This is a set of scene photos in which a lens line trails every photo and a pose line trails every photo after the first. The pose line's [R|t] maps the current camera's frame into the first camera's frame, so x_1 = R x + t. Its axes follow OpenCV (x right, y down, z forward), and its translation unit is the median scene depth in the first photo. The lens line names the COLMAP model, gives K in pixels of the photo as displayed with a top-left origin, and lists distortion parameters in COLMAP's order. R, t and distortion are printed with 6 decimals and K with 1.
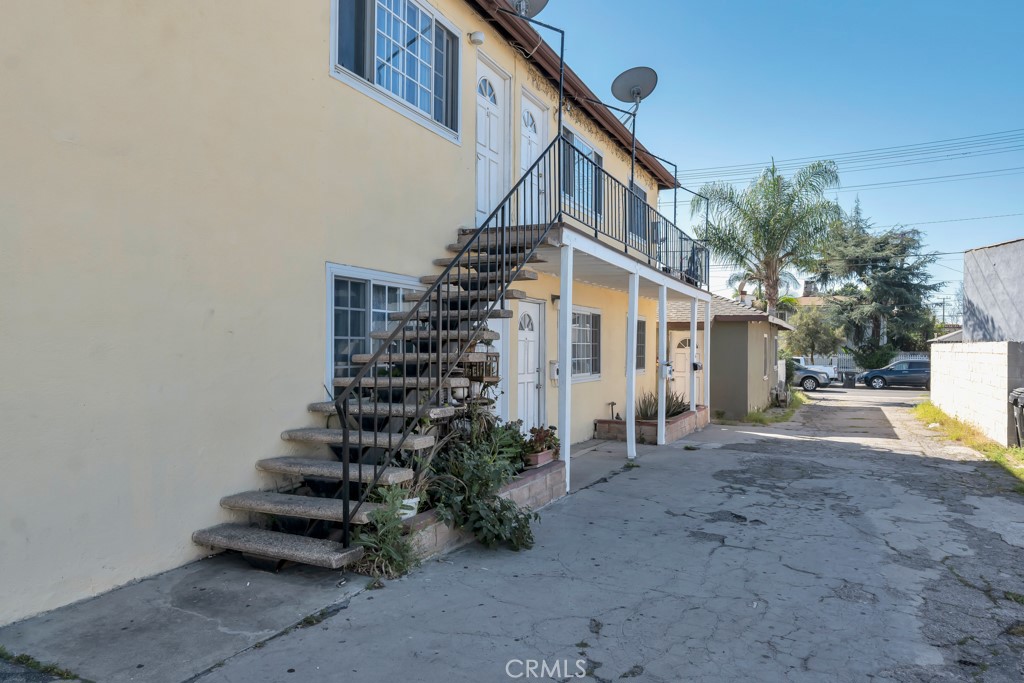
lens RADIAL K [[687.6, 0, 512.0], [0, 687.6, 341.5], [0, 0, 1]] dist [-0.001181, -0.000132]
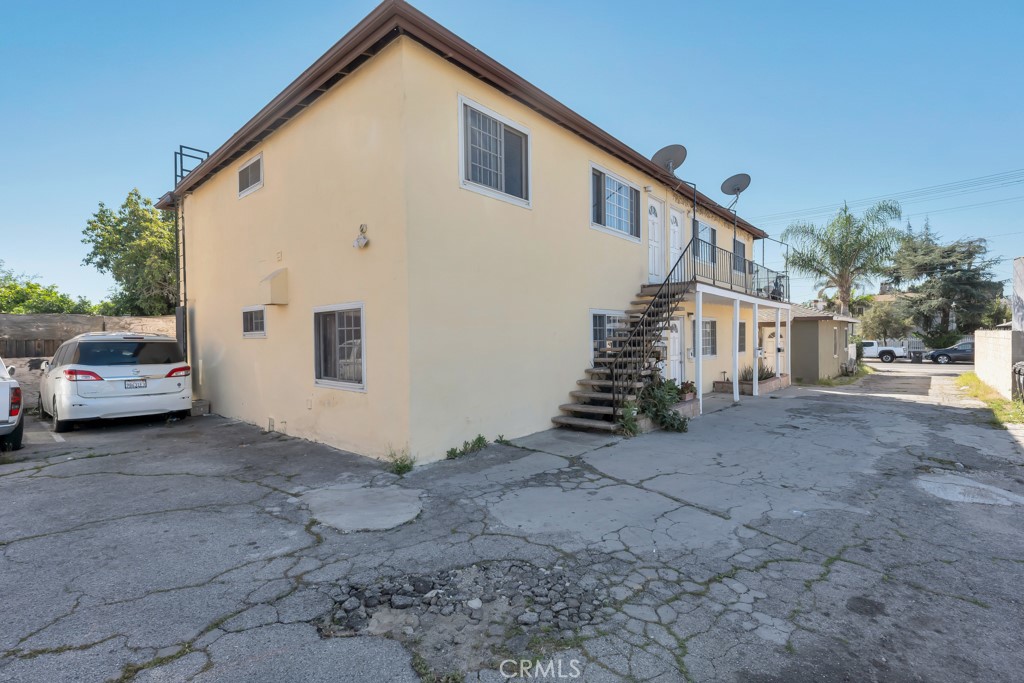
lens RADIAL K [[461.0, 0, 509.6], [0, 461.0, 343.5], [0, 0, 1]] dist [0.000516, 0.000143]
pose [[0.958747, -0.016231, -0.283797, -0.034978], [0.022278, 0.999588, 0.018092, -0.012130], [0.283386, -0.023668, 0.958714, -0.222882]]
